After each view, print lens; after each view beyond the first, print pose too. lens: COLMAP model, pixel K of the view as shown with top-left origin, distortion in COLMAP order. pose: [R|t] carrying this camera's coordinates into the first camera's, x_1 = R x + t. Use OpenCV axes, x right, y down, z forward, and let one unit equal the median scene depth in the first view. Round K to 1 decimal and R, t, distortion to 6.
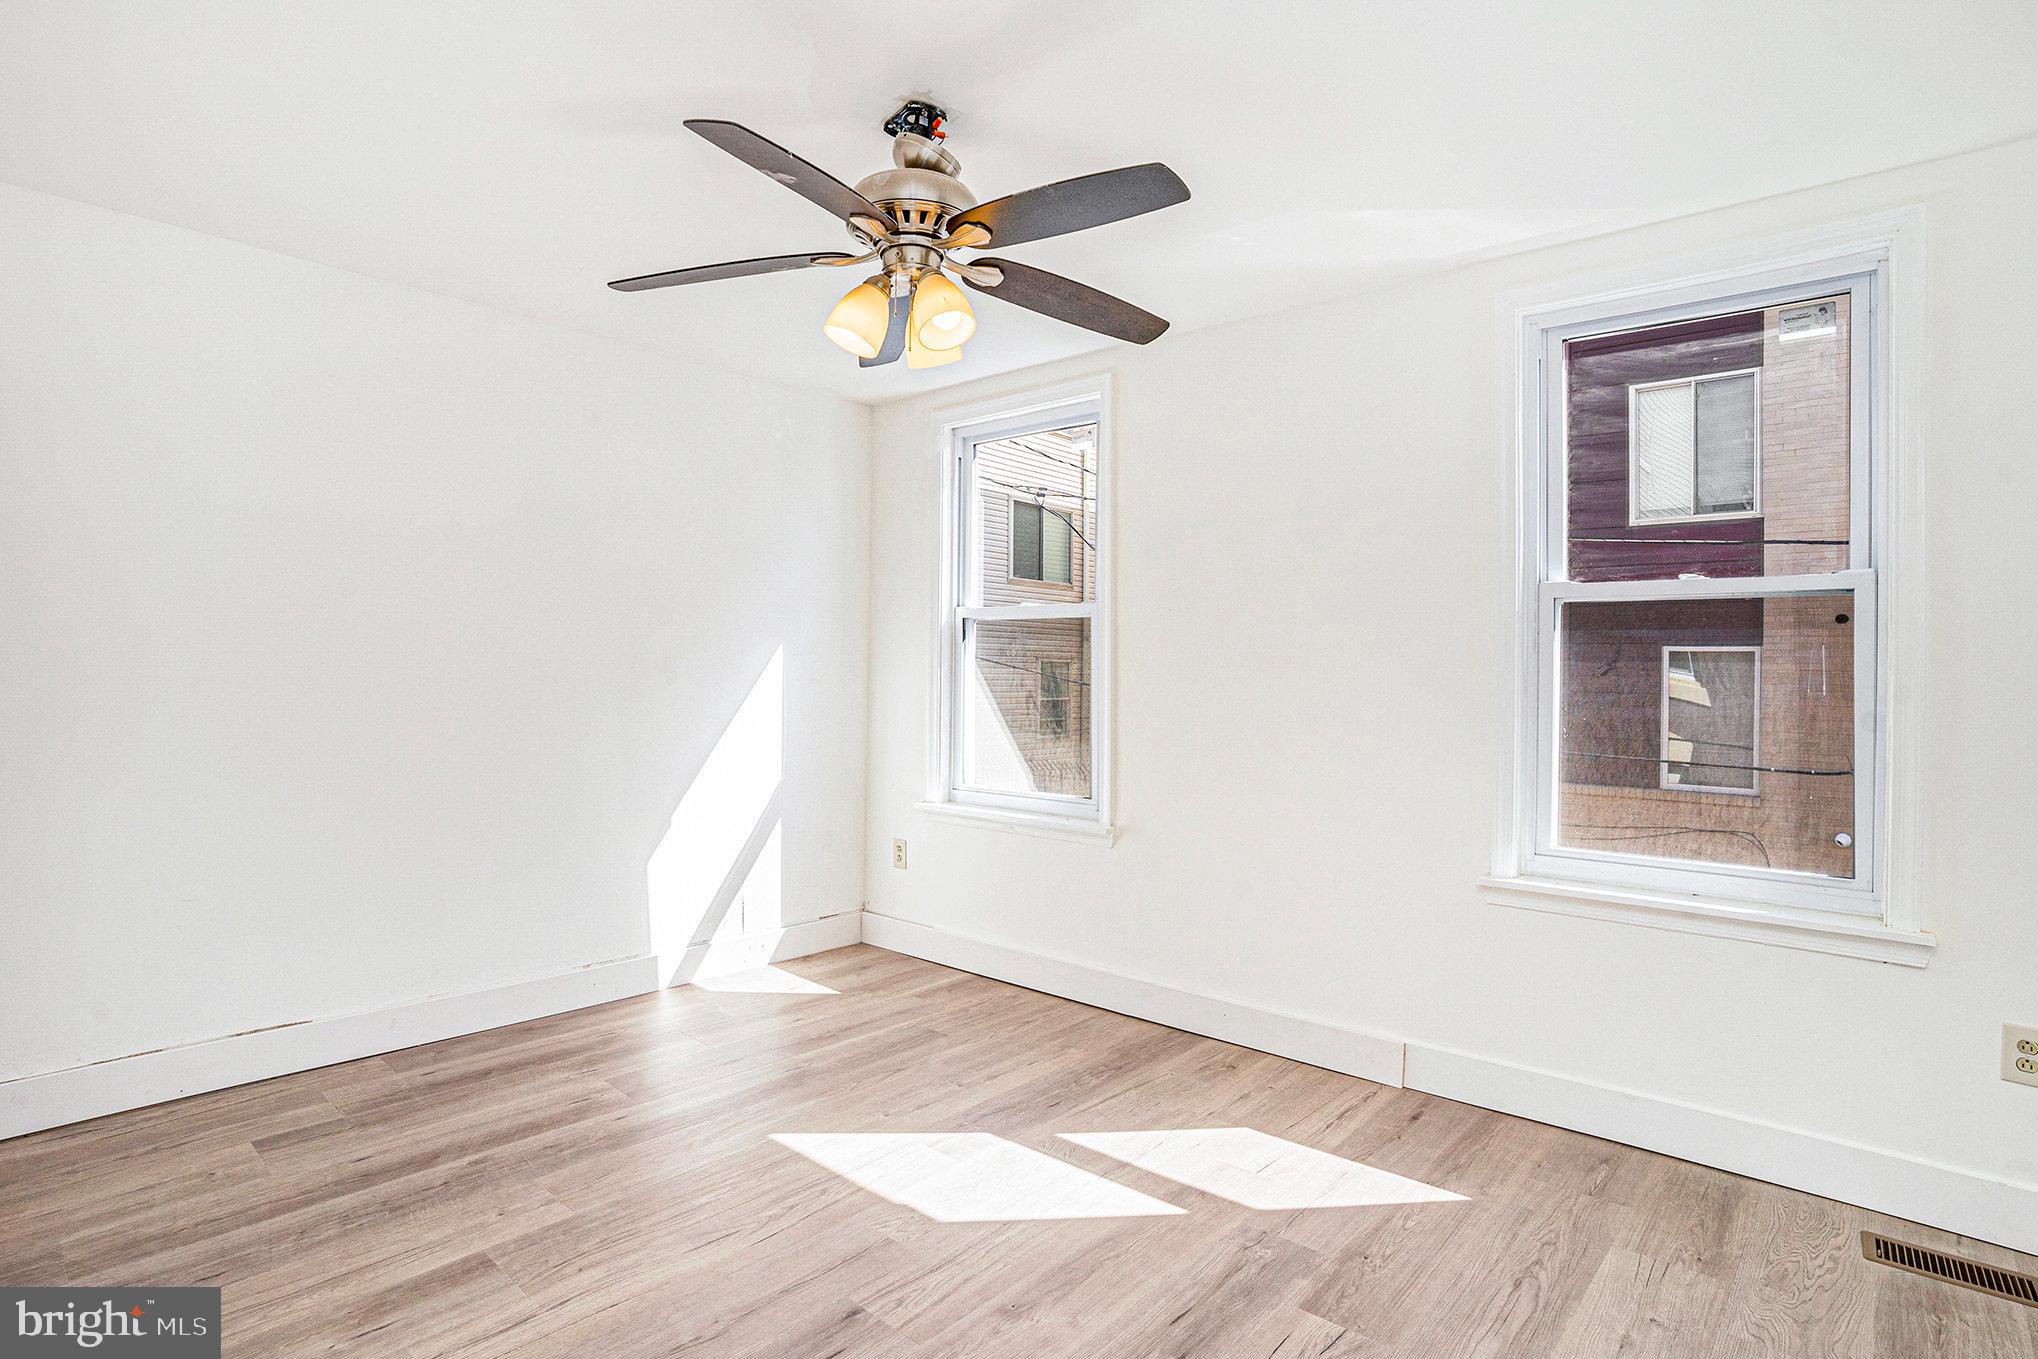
lens RADIAL K [[1028.7, 0, 1021.2], [0, 1028.7, 670.4], [0, 0, 1]] dist [-0.063160, 0.024954]
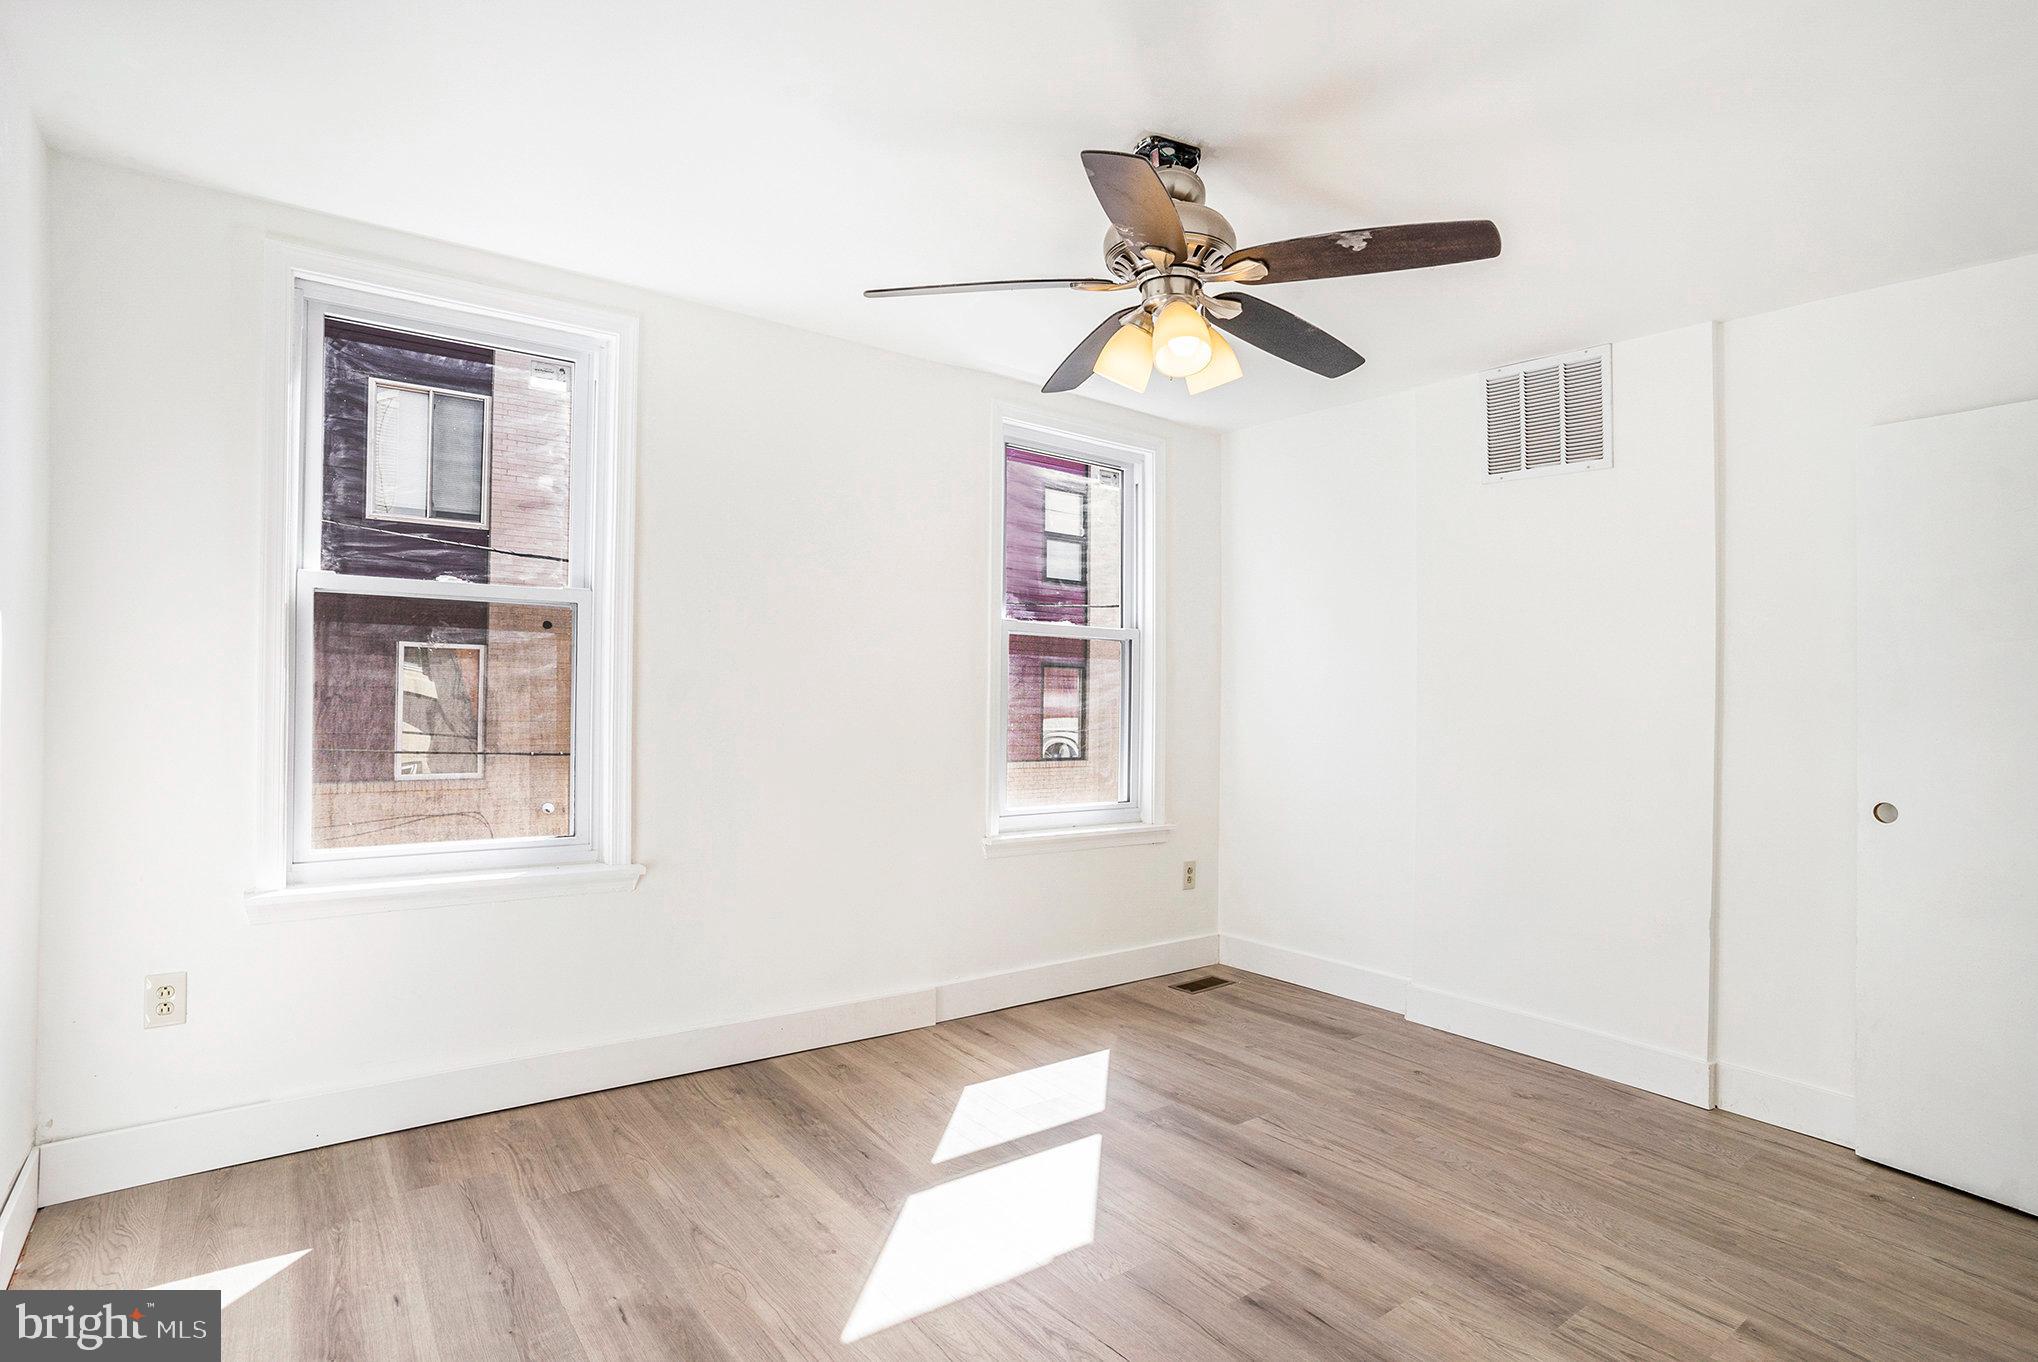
lens RADIAL K [[1028.7, 0, 977.7], [0, 1028.7, 665.9], [0, 0, 1]] dist [-0.063160, 0.024954]
pose [[0.233946, 0.009494, 0.972203, -0.739832], [-0.017625, 0.999829, -0.005522, -0.011547], [-0.972090, -0.015843, 0.234074, 0.607240]]
